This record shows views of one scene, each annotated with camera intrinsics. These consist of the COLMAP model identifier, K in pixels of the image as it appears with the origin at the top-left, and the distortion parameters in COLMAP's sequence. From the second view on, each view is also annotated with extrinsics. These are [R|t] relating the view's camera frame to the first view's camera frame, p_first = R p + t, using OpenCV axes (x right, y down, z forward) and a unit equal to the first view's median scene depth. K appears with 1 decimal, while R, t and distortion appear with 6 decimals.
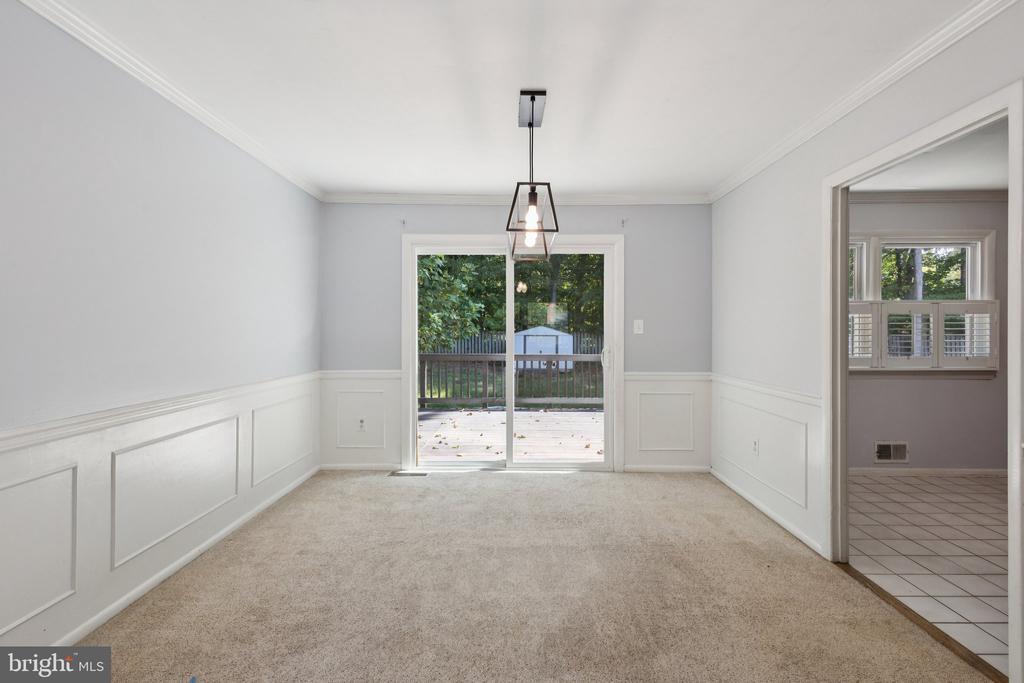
lens RADIAL K [[481.6, 0, 513.0], [0, 481.6, 329.2], [0, 0, 1]] dist [-0.000095, -0.000058]
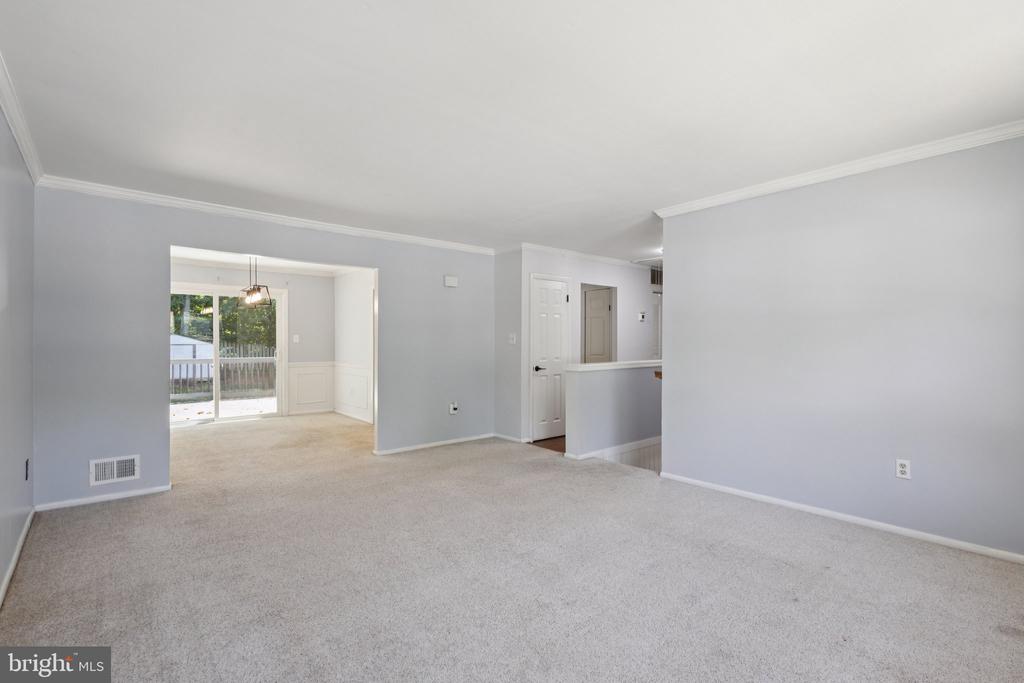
lens RADIAL K [[471.2, 0, 512.8], [0, 471.2, 336.2], [0, 0, 1]] dist [0.000276, -0.000154]
pose [[0.748104, -0.003129, 0.663574, -0.331906], [0.003764, 0.999993, 0.000472, -0.012076], [-0.663571, 0.002145, 0.748110, -0.953862]]
